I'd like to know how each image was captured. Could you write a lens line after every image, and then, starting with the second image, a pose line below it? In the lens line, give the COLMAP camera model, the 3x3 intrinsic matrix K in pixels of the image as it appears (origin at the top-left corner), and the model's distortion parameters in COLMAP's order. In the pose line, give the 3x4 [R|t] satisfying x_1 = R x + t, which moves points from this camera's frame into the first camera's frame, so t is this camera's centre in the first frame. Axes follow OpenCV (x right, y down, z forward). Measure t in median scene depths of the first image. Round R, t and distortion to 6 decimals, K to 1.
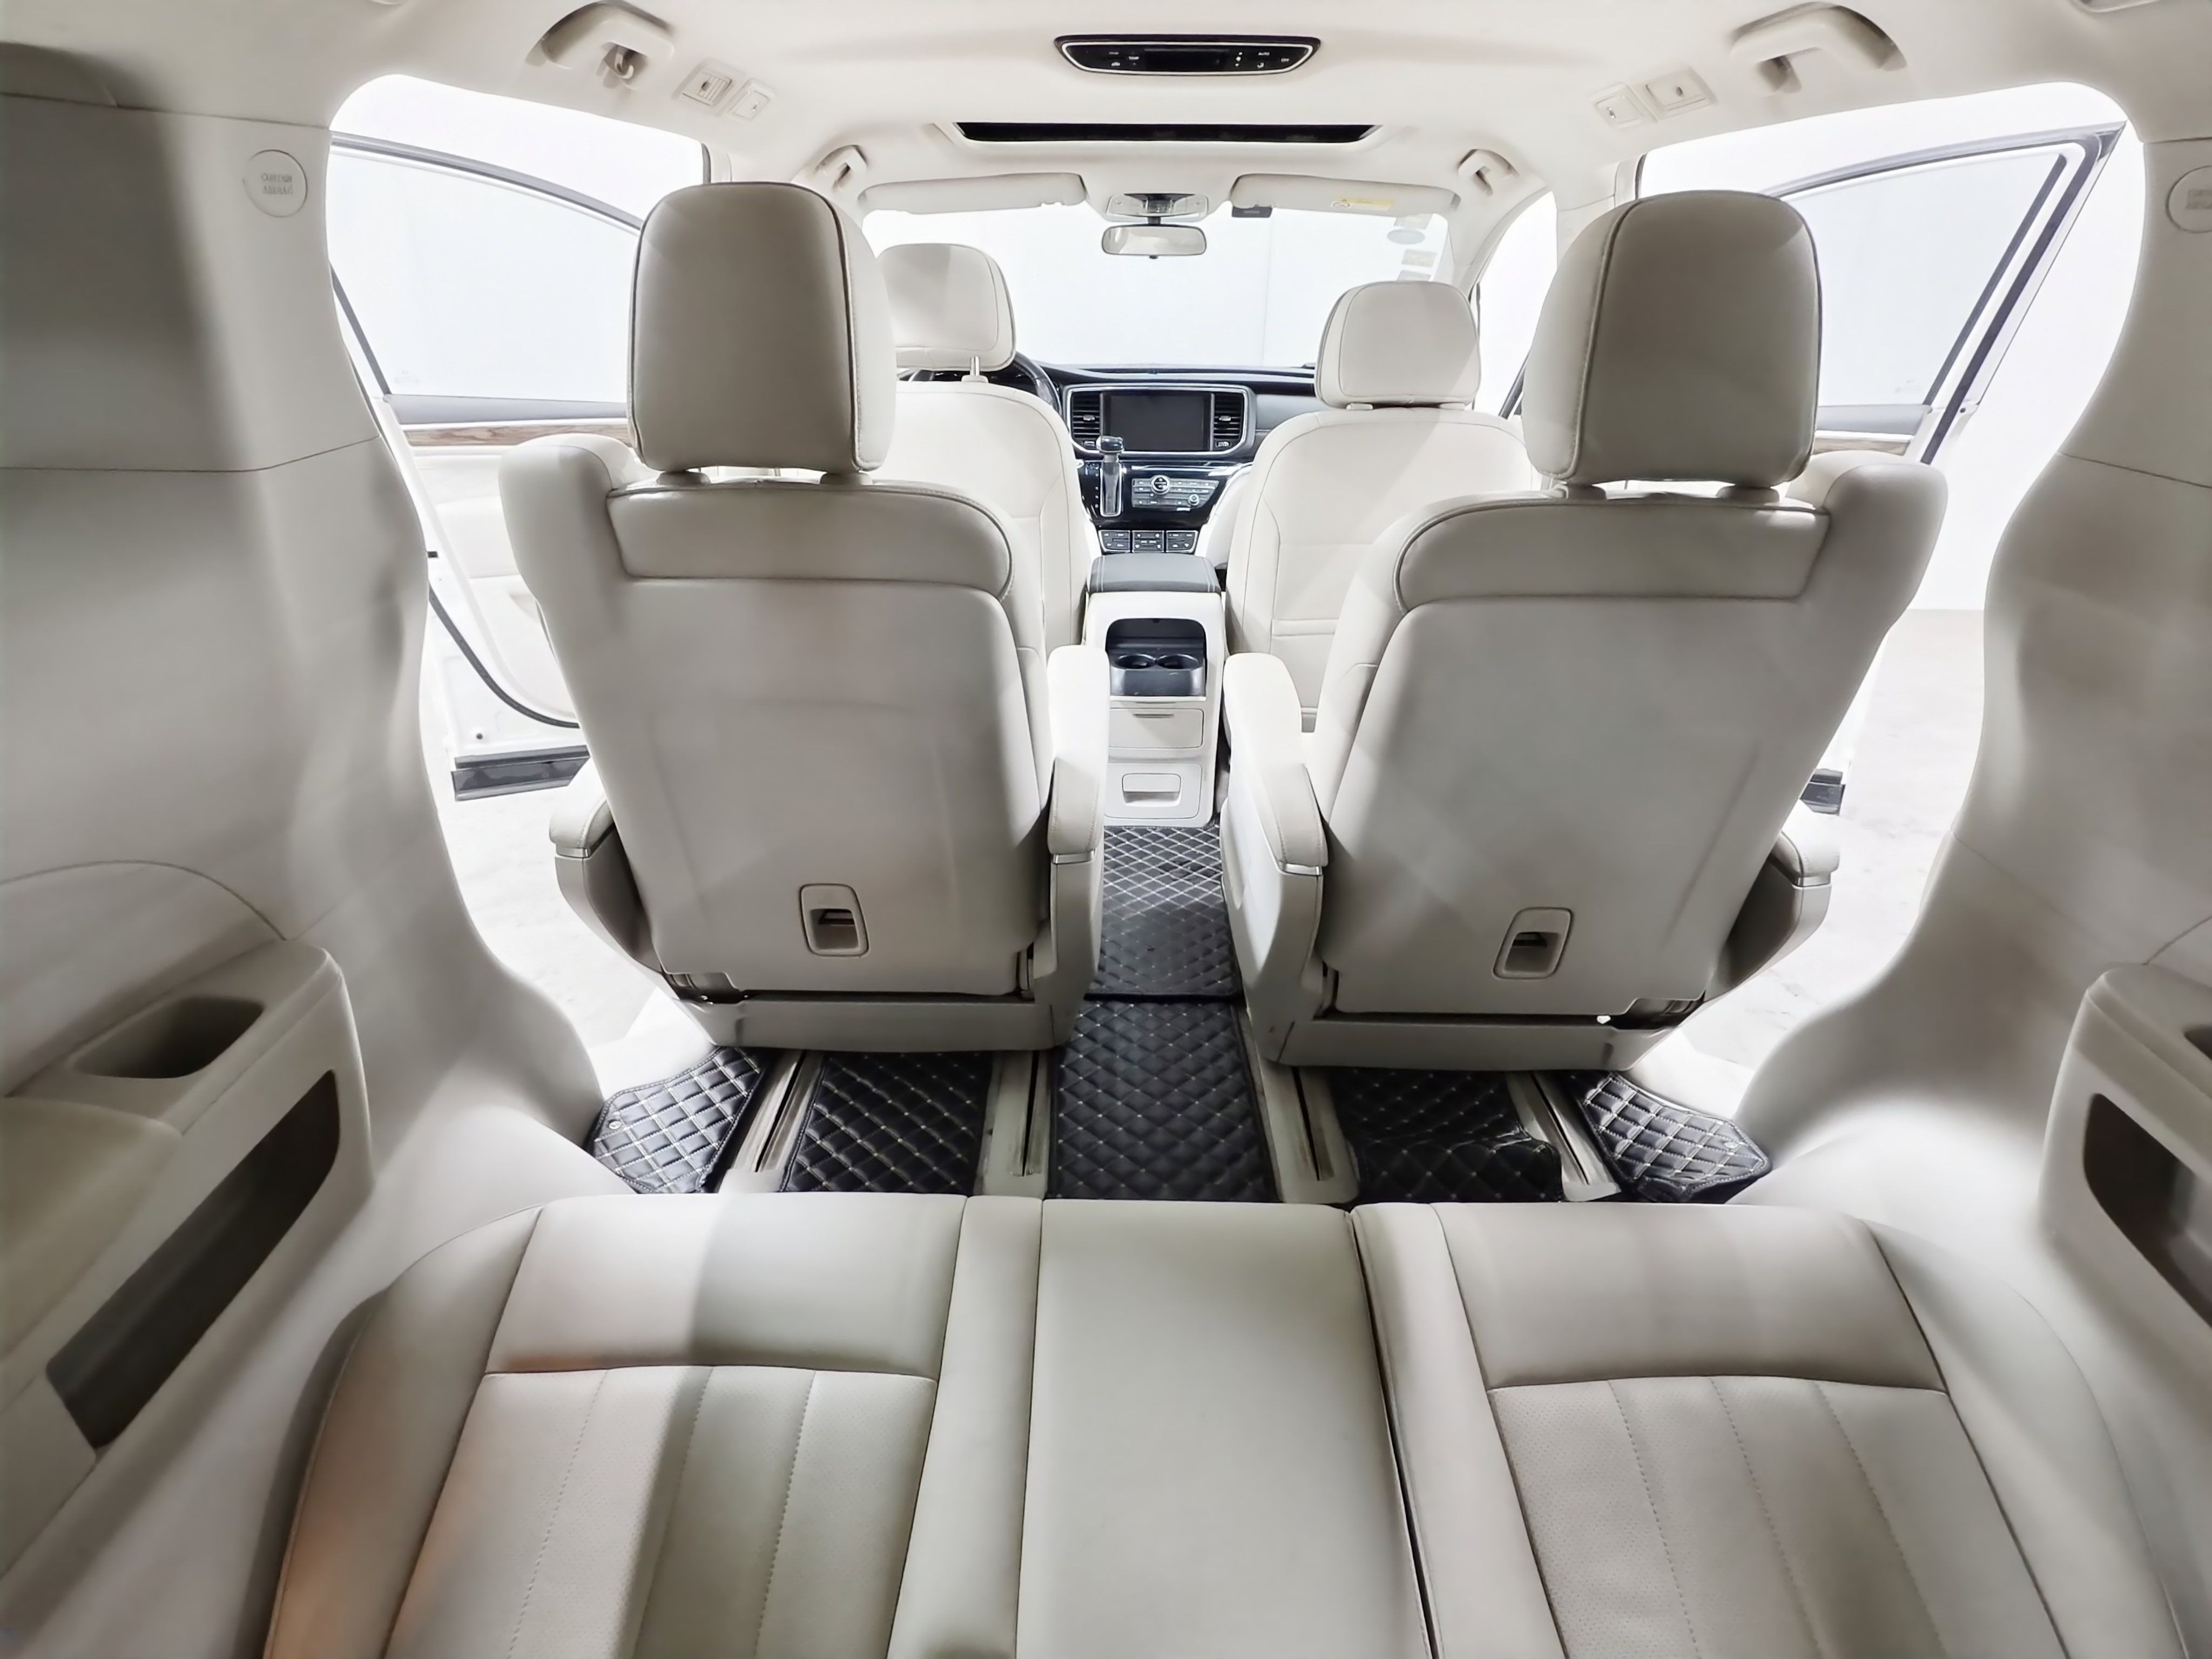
lens RADIAL K [[1098.6, 0, 1107.2], [0, 1098.6, 833.0], [0, 0, 1]] dist [0.000142, -0.000127]
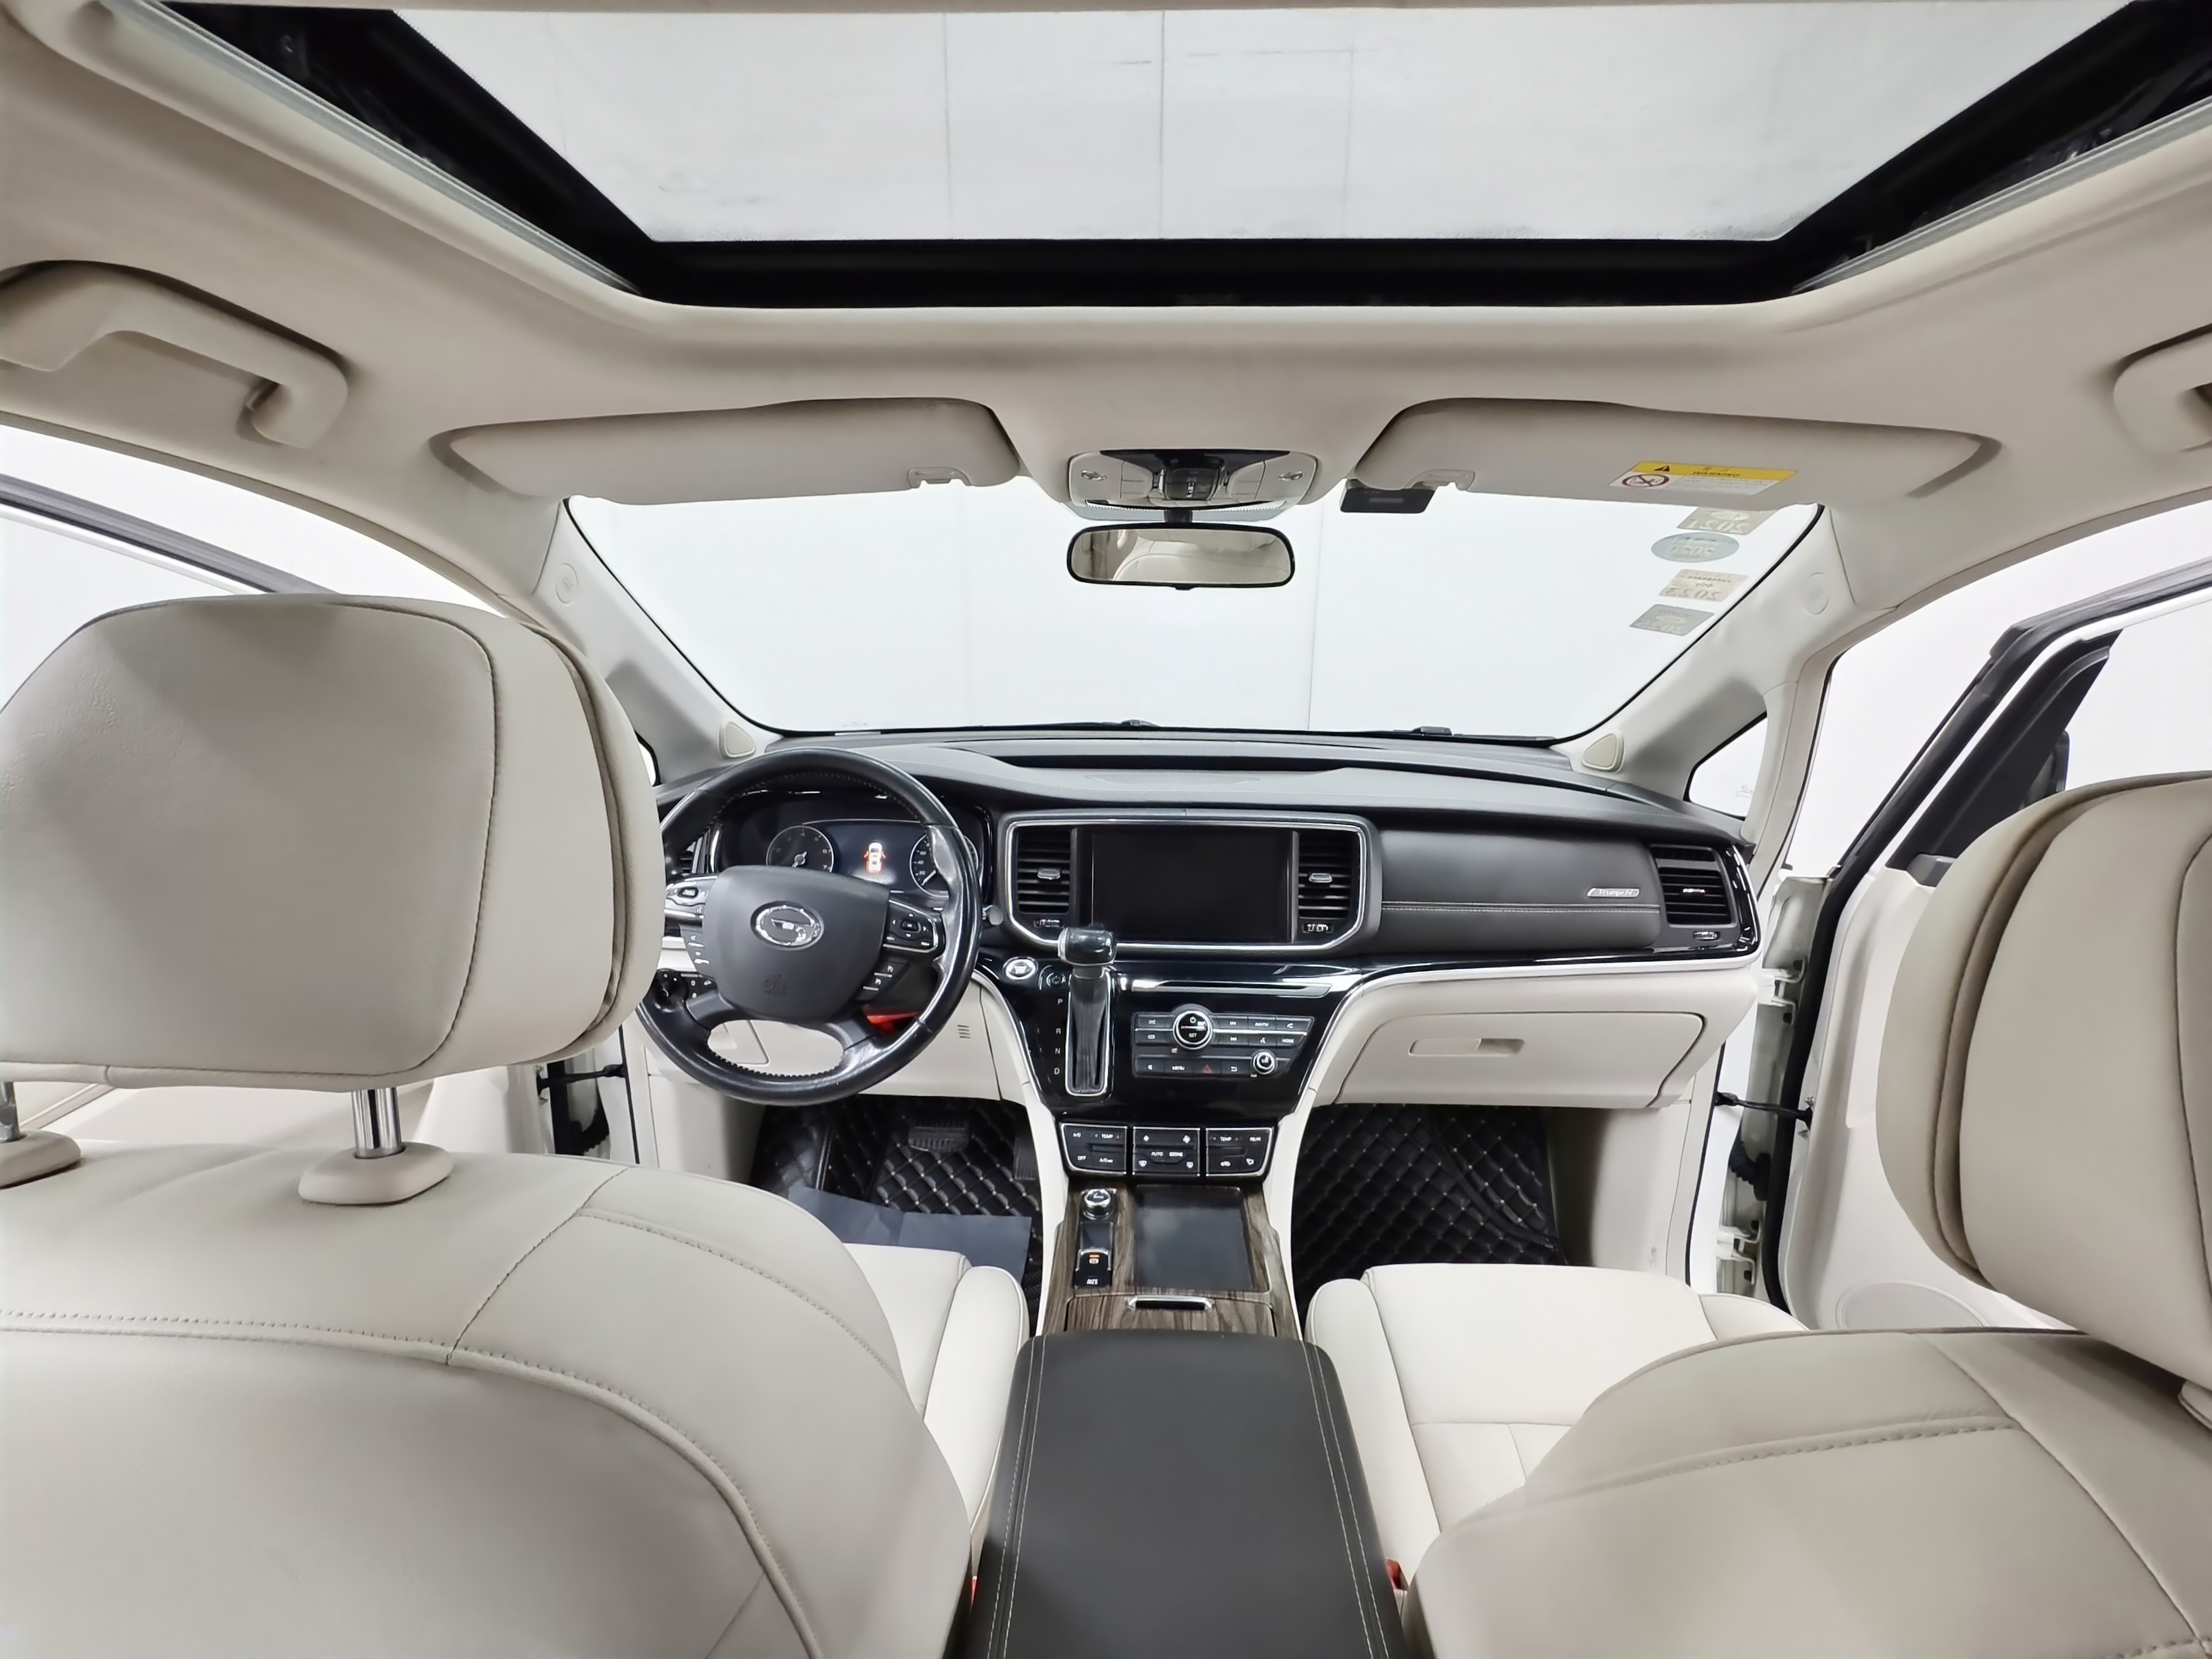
lens RADIAL K [[1017.4, 0, 1105.1], [0, 1017.4, 835.7], [0, 0, 1]] dist [-0.000910, -0.002975]
pose [[0.999600, 0.007927, -0.027146, 0.022219], [-0.013367, 0.978343, -0.206559, -0.306529], [0.024921, 0.206839, 0.978058, 0.553041]]
